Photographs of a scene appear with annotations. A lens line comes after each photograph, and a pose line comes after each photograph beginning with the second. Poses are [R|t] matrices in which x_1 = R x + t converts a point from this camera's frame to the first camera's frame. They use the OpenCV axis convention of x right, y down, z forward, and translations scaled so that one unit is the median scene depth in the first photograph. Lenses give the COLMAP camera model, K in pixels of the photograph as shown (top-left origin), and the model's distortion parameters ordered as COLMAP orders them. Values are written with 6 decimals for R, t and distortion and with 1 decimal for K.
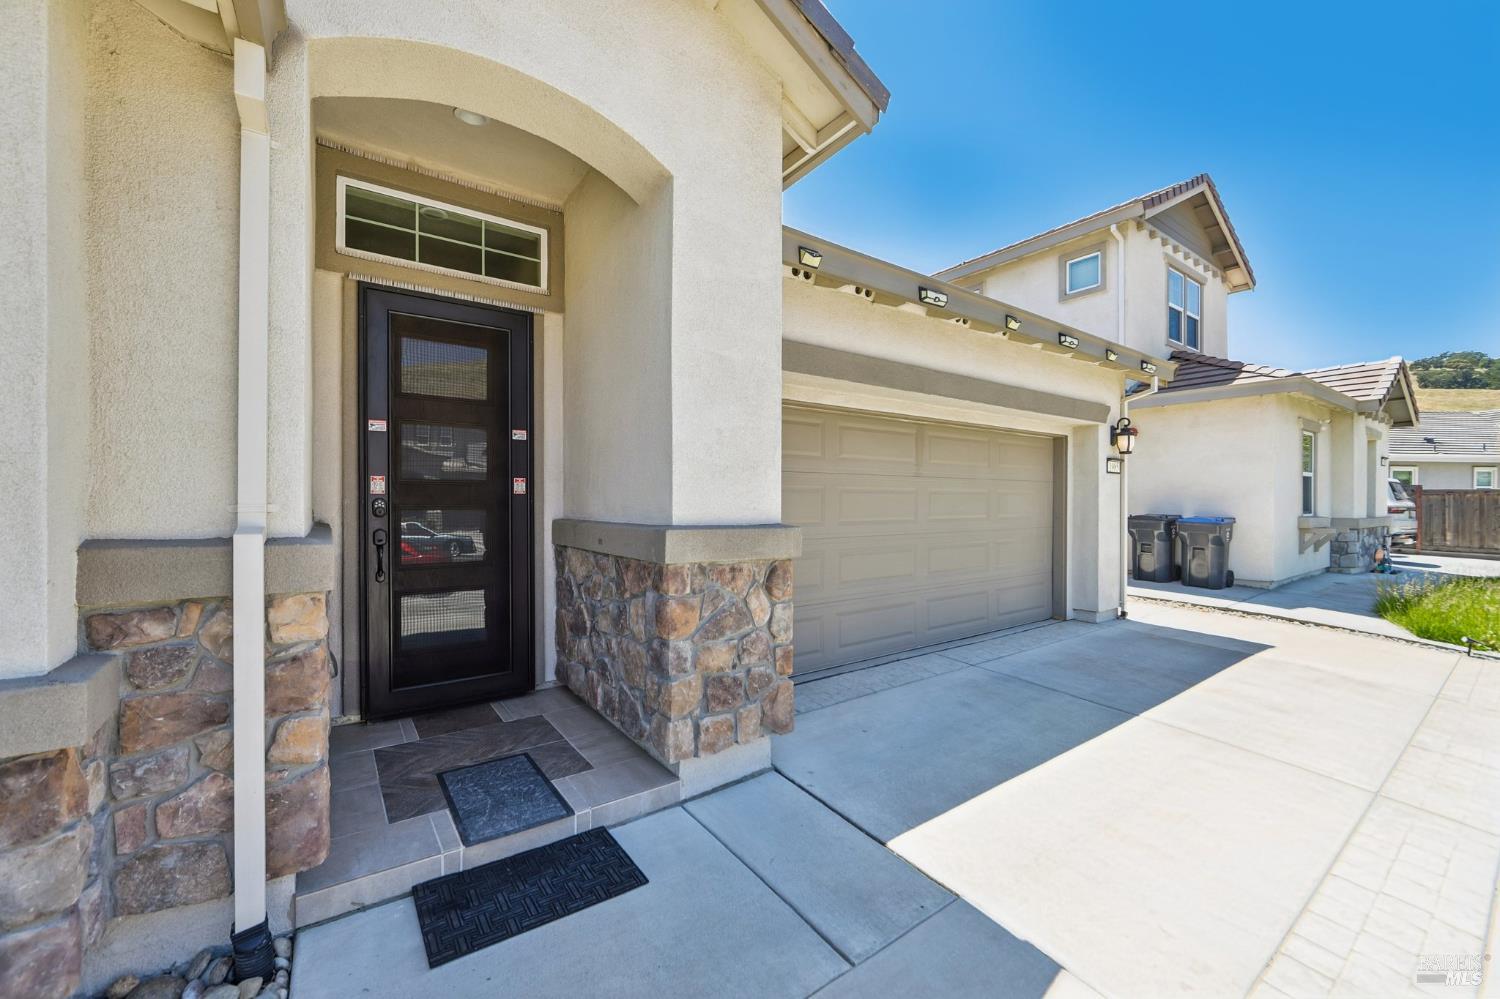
lens RADIAL K [[601.4, 0, 751.4], [0, 601.4, 500.9], [0, 0, 1]] dist [-0.011623, 0.002676]
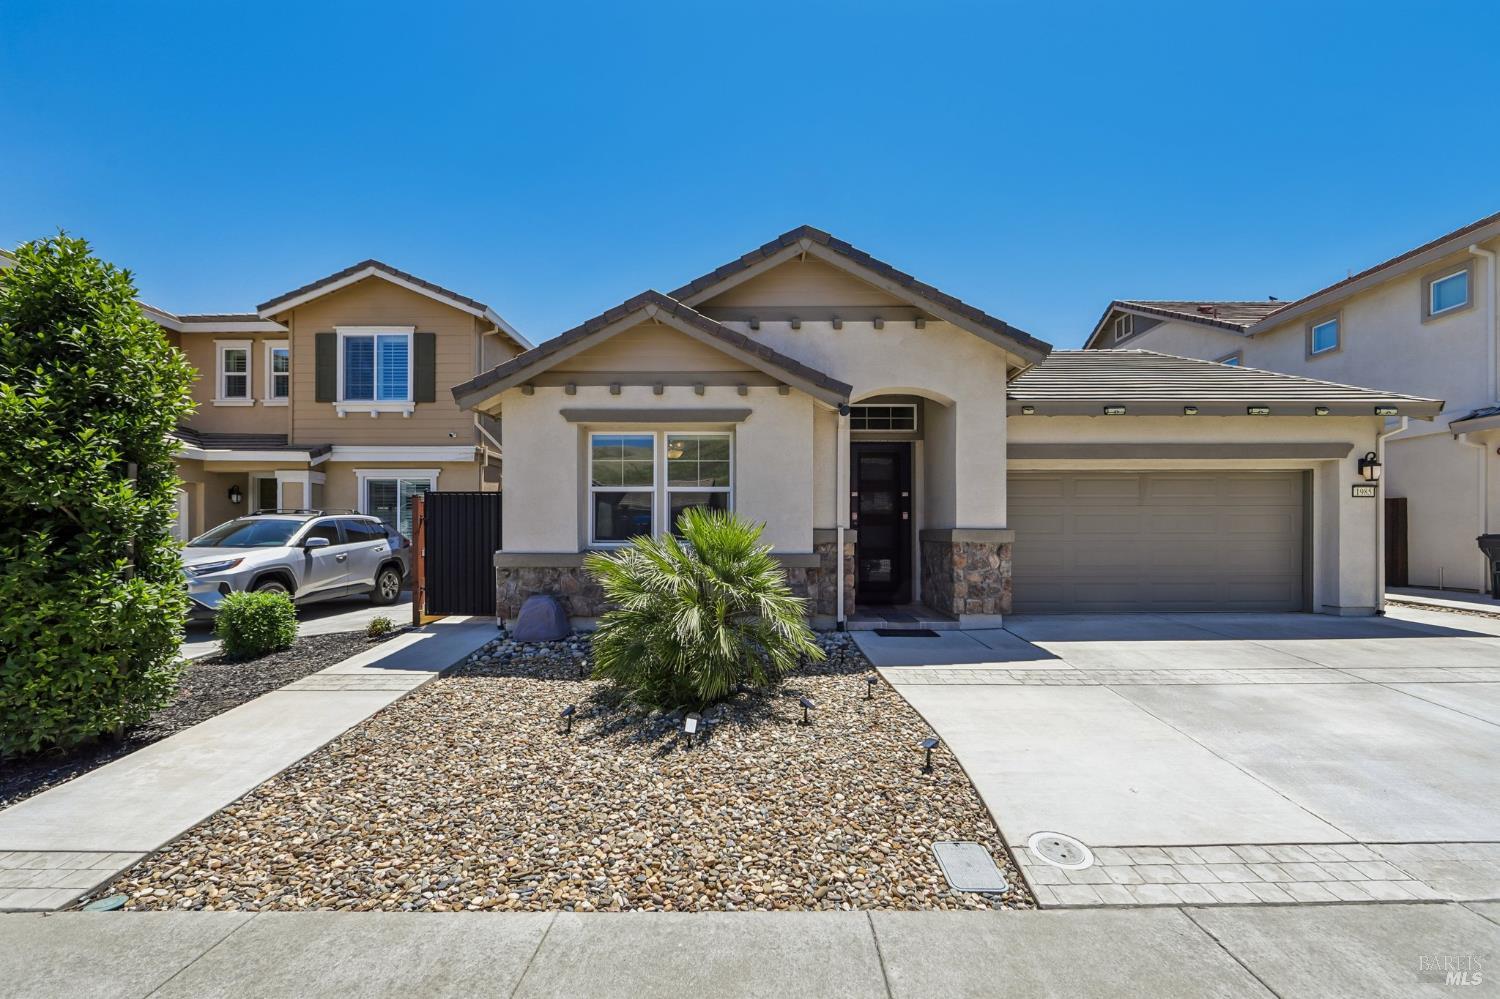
lens RADIAL K [[601.4, 0, 753.8], [0, 601.4, 545.2], [0, 0, 1]] dist [-0.011623, 0.002676]
pose [[0.810393, 0.009907, -0.585803, 0.622096], [0.003265, 0.999765, 0.021424, 0.047802], [0.585878, -0.019274, 0.810170, -1.519166]]
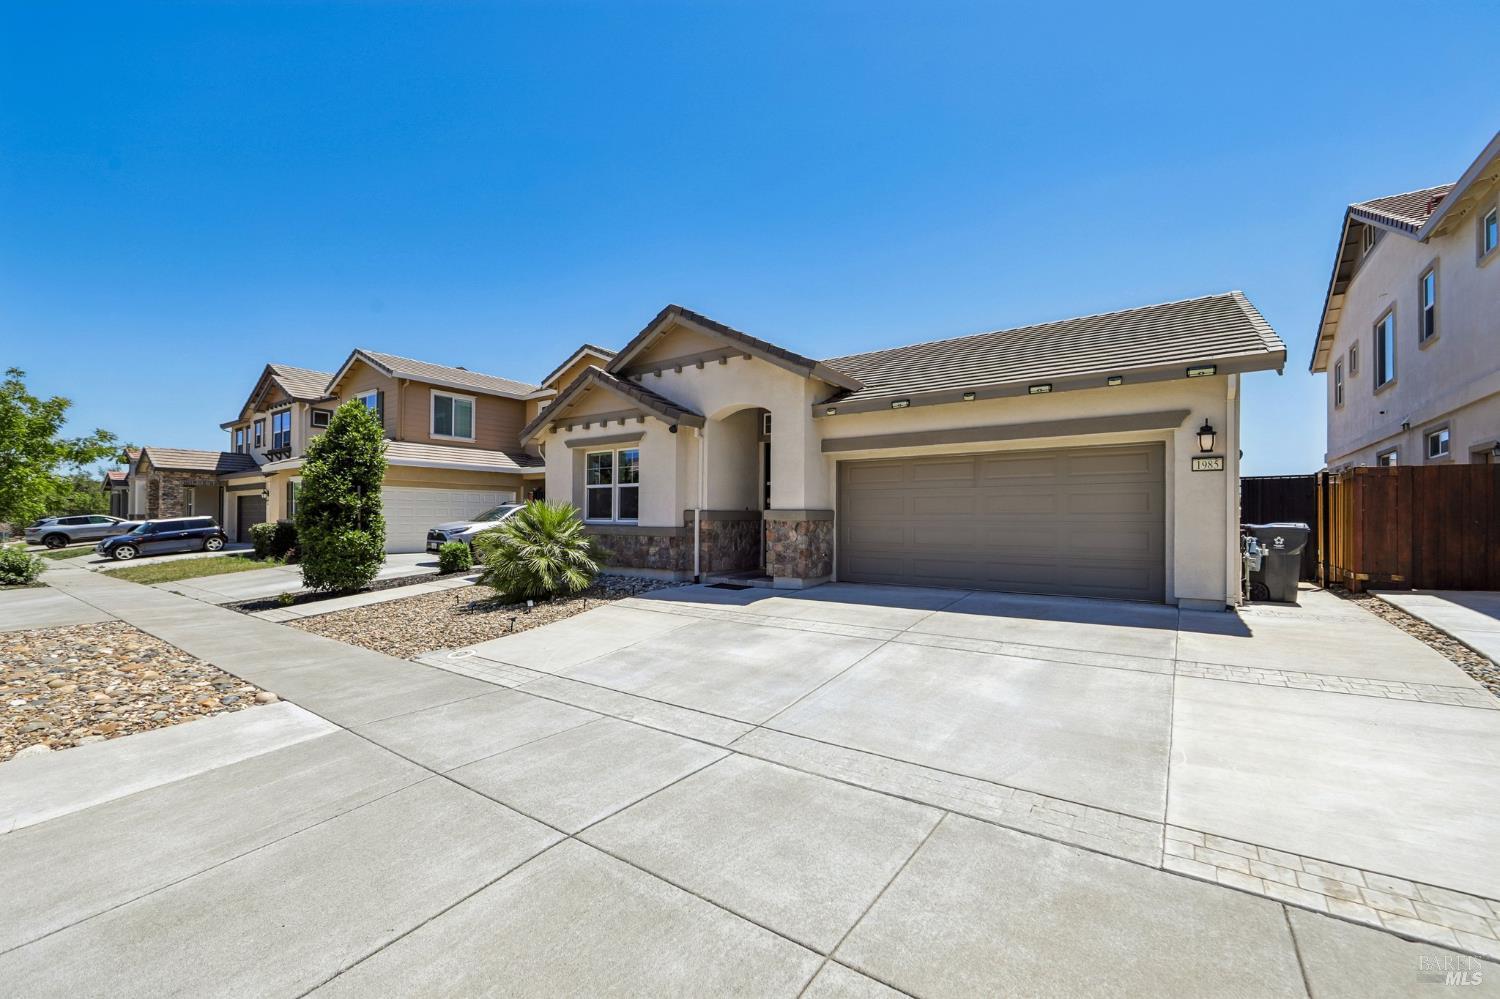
lens RADIAL K [[601.4, 0, 766.9], [0, 601.4, 524.6], [0, 0, 1]] dist [-0.011623, 0.002676]
pose [[0.330741, 0.009286, -0.943676, 2.752084], [-0.001178, 0.999955, 0.009427, 0.082300], [0.943721, -0.002007, 0.330737, -0.172893]]
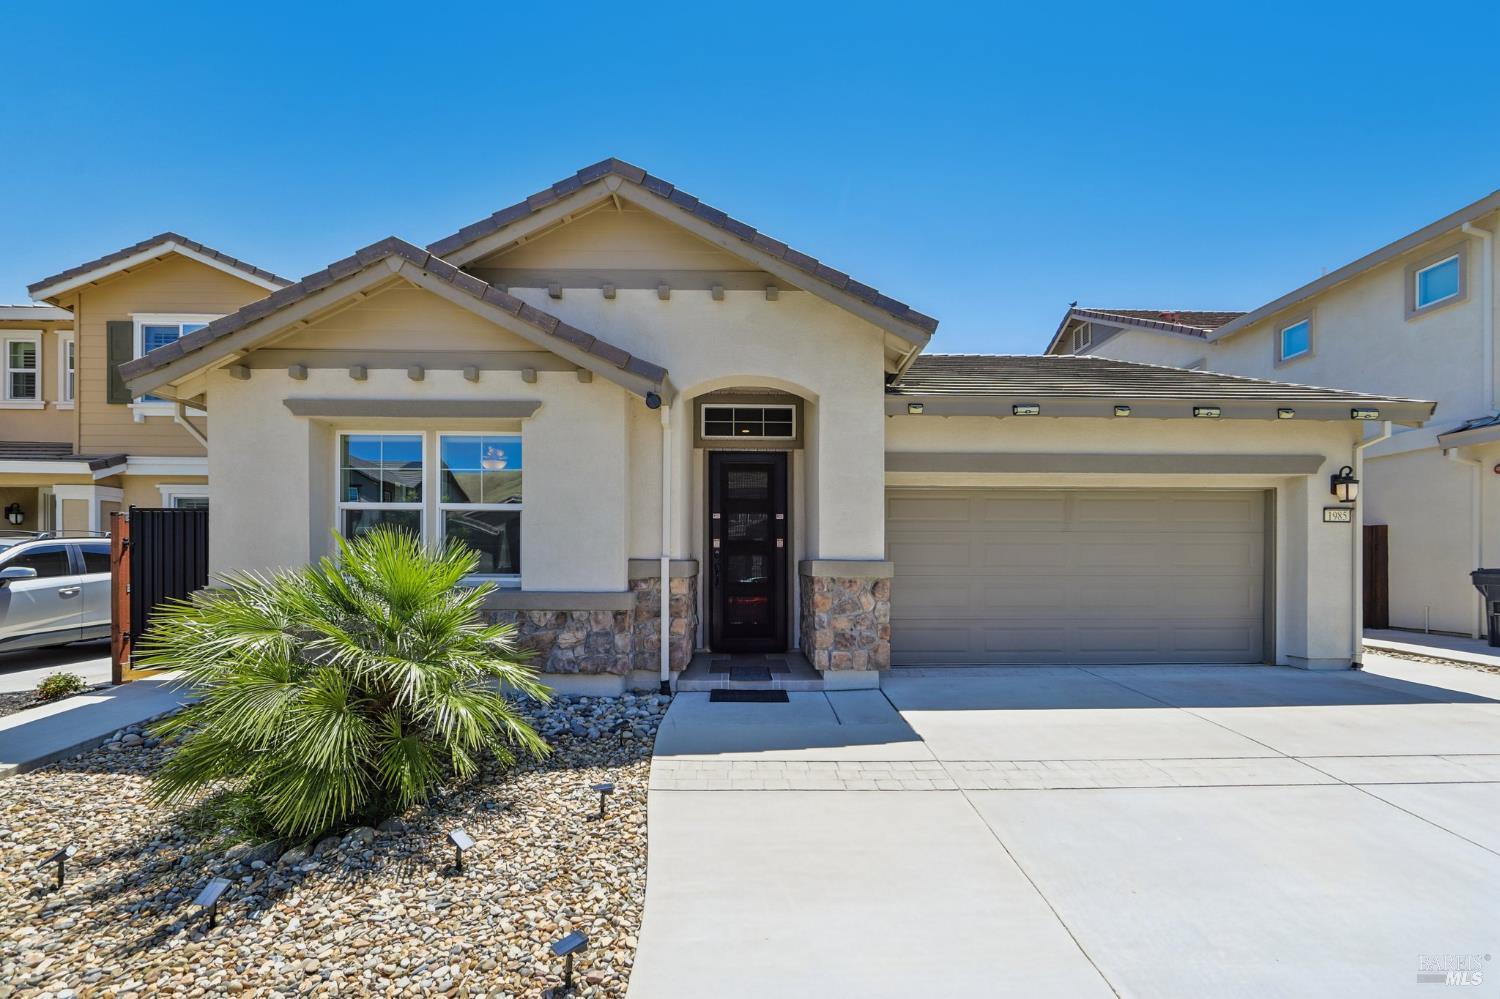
lens RADIAL K [[601.4, 0, 756.6], [0, 601.4, 572.3], [0, 0, 1]] dist [-0.011623, 0.002676]
pose [[0.822734, 0.012445, -0.568290, 0.764325], [-0.001328, 0.999800, 0.019973, 0.037944], [0.568425, -0.015678, 0.822586, -0.751984]]
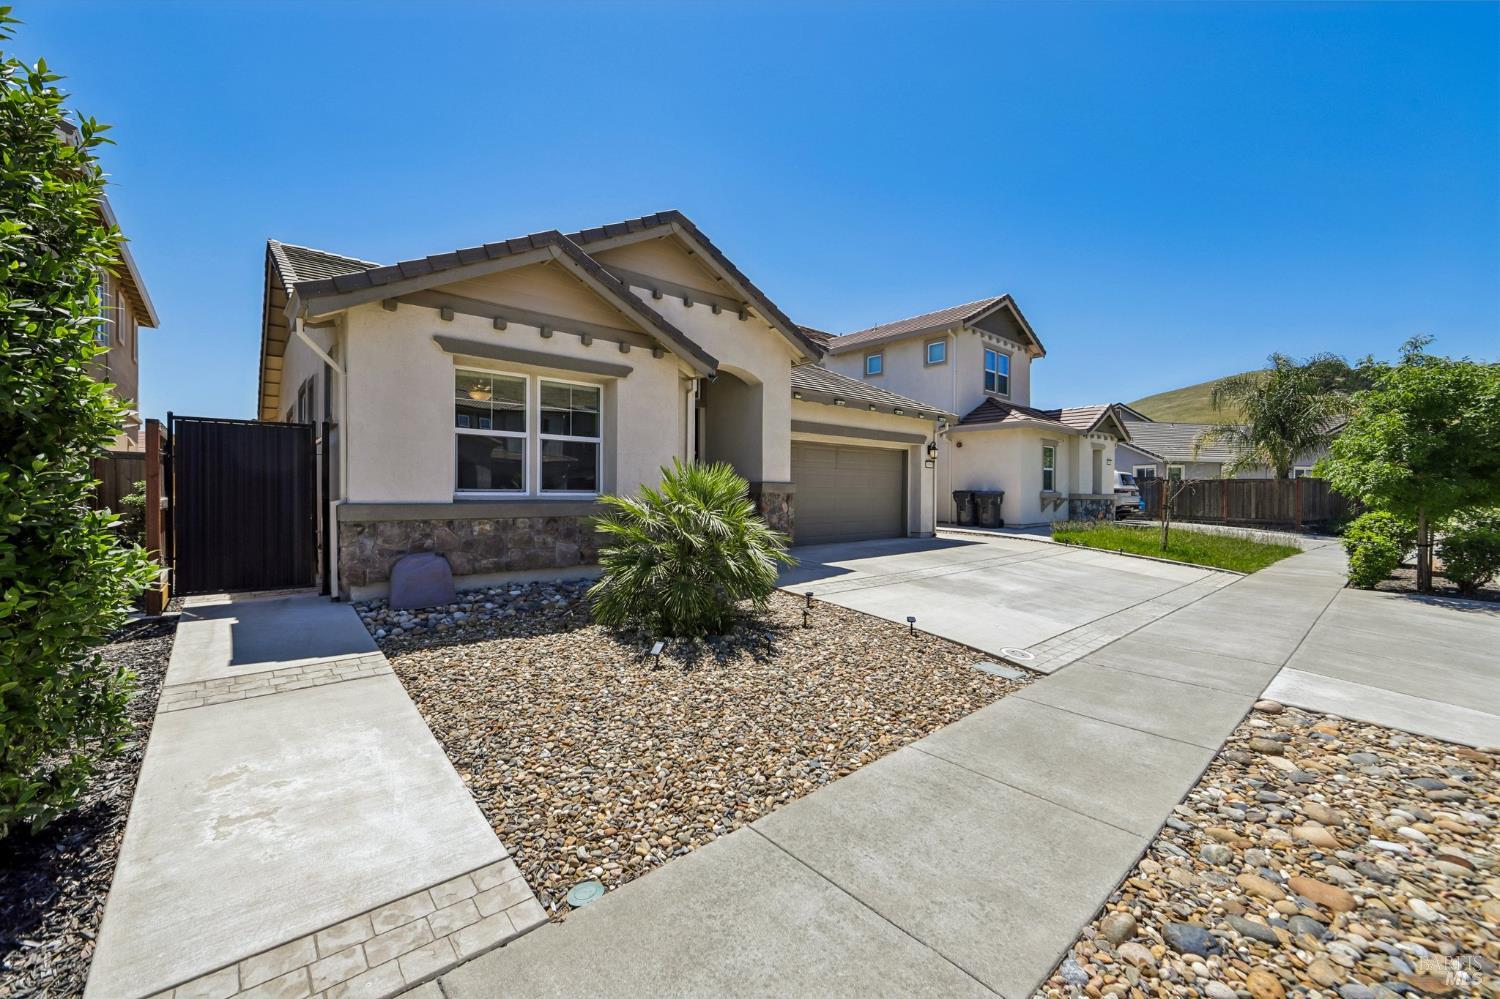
lens RADIAL K [[601.4, 0, 759.0], [0, 601.4, 493.1], [0, 0, 1]] dist [-0.011623, 0.002676]
pose [[0.994075, 0.006390, 0.108508, -0.454272], [-0.007004, 0.999962, 0.005273, 0.073846], [-0.108470, -0.006002, 0.994082, -2.126794]]
